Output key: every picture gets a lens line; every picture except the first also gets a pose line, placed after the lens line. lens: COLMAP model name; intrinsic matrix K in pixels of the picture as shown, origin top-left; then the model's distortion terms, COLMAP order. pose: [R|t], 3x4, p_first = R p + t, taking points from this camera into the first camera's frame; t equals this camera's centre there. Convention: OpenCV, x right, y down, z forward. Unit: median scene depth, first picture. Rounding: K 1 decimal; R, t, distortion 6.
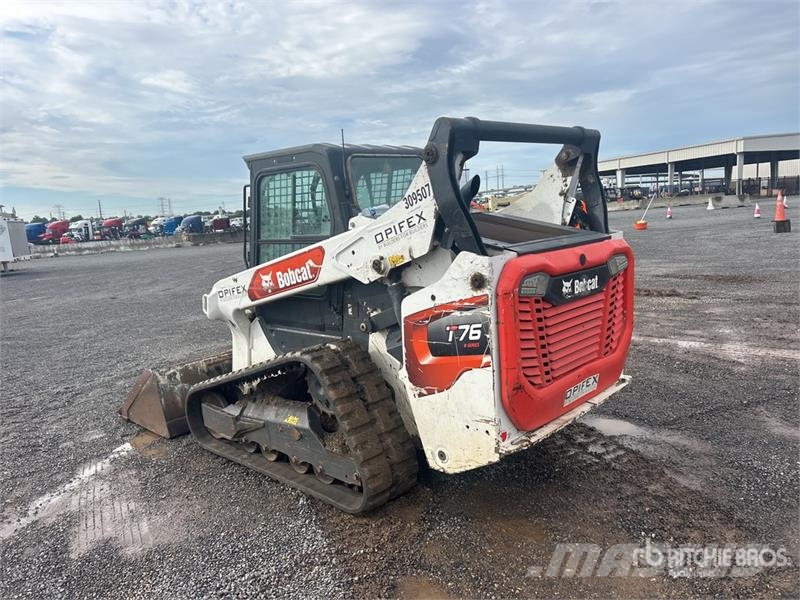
lens RADIAL K [[607.5, 0, 399.7], [0, 607.5, 301.1], [0, 0, 1]] dist [0.048775, -0.057503]
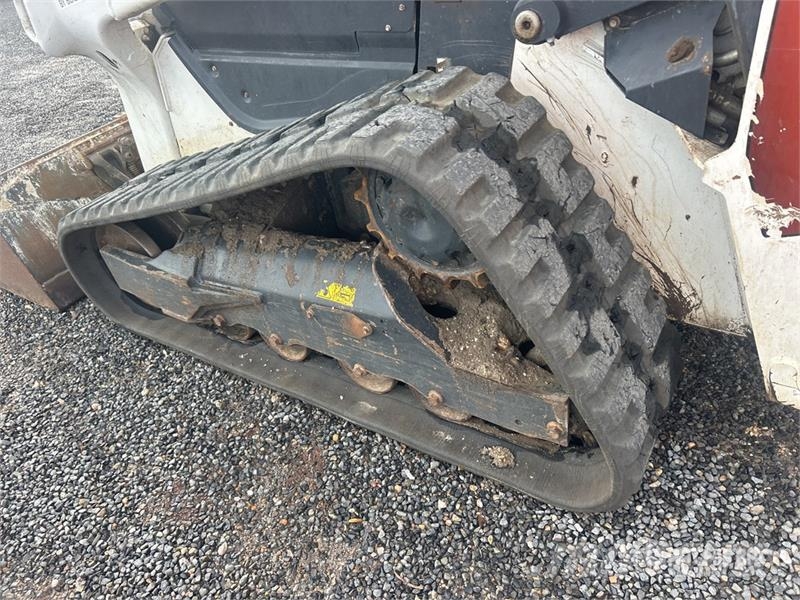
lens RADIAL K [[607.5, 0, 404.6], [0, 607.5, 297.3], [0, 0, 1]] dist [0.048775, -0.057503]
pose [[0.980601, -0.172778, 0.092575, -0.167902], [0.112721, 0.883433, 0.454798, 0.014463], [-0.160363, -0.435540, 0.885770, 0.615675]]
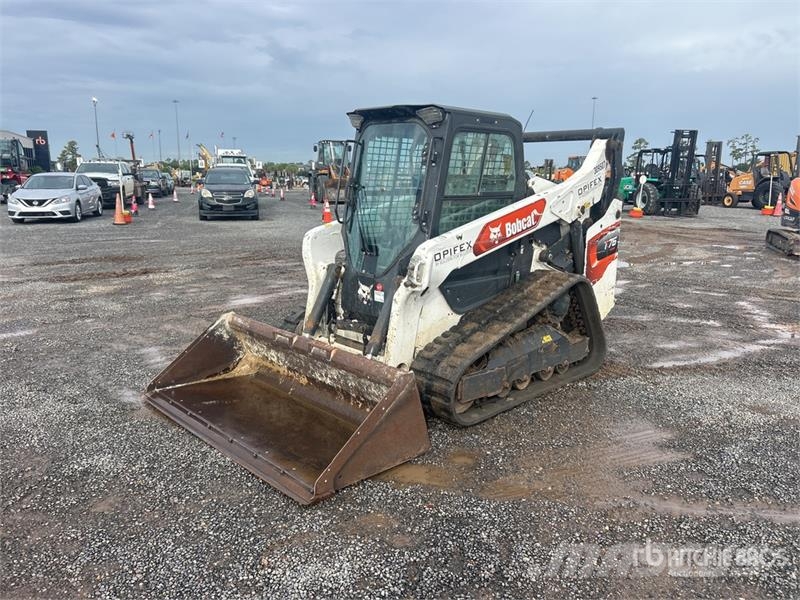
lens RADIAL K [[607.5, 0, 397.8], [0, 607.5, 297.2], [0, 0, 1]] dist [0.048775, -0.057503]
pose [[0.038630, -0.128957, 0.990897, -1.381692], [0.143252, 0.982109, 0.122229, -0.082397], [-0.988932, 0.137226, 0.056413, 1.197394]]
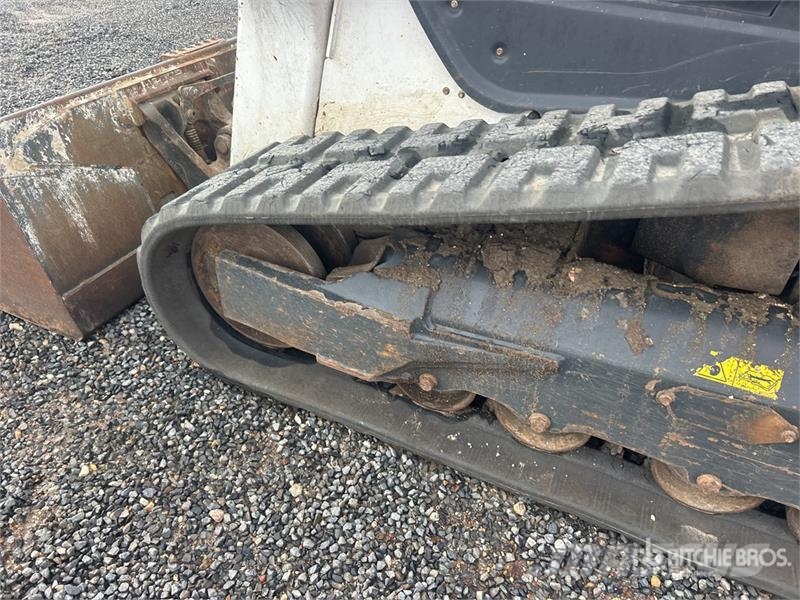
lens RADIAL K [[607.5, 0, 400.2], [0, 607.5, 295.2], [0, 0, 1]] dist [0.048775, -0.057503]
pose [[0.937909, -0.099562, 0.332285, -0.395029], [-0.064634, 0.890989, 0.449401, 0.052690], [-0.340806, -0.442975, 0.829232, 0.830613]]
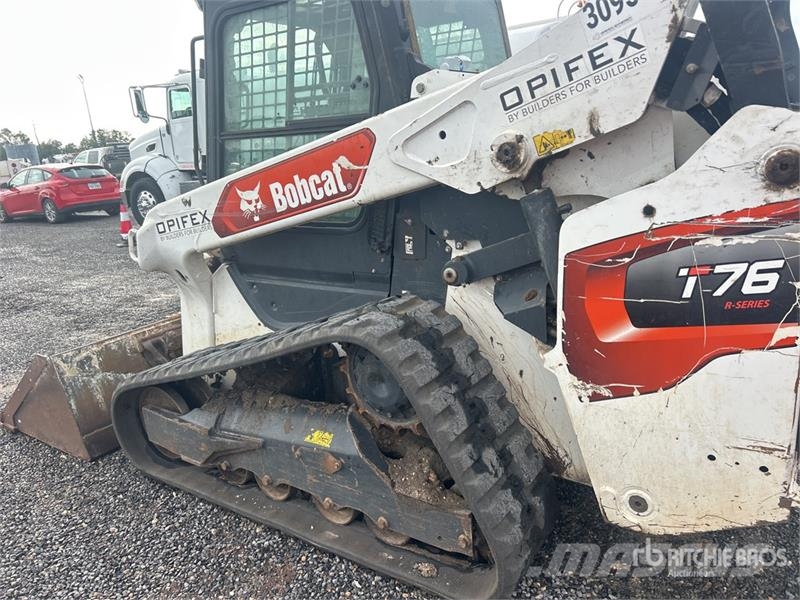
lens RADIAL K [[607.5, 0, 405.6], [0, 607.5, 303.5], [0, 0, 1]] dist [0.048775, -0.057503]
pose [[0.987161, -0.046632, 0.152773, -0.176118], [0.030794, 0.994054, 0.104441, 0.008504], [-0.156735, -0.098395, 0.982727, 0.420489]]
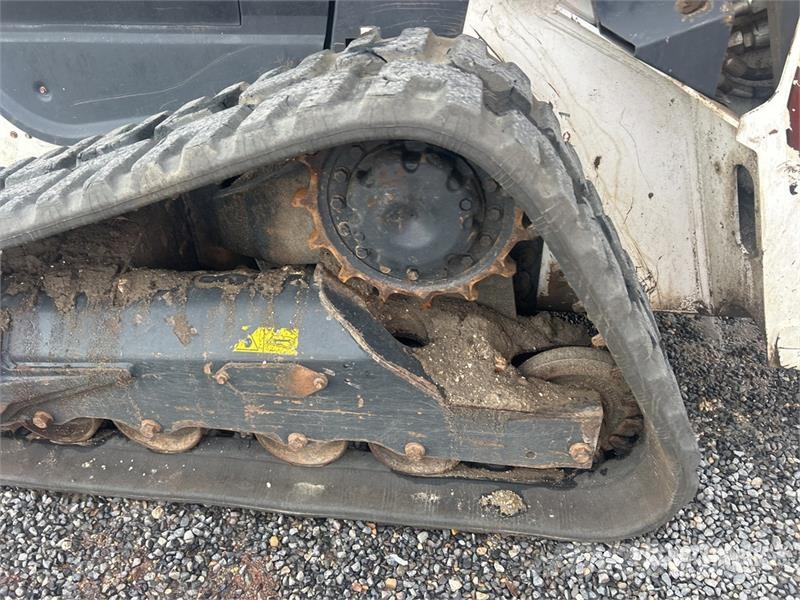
lens RADIAL K [[607.5, 0, 408.9], [0, 607.5, 294.6], [0, 0, 1]] dist [0.048775, -0.057503]
pose [[0.813865, -0.295460, 0.500328, -0.259519], [0.064126, 0.901481, 0.428042, 0.049469], [-0.577505, -0.316284, 0.752630, 0.729324]]
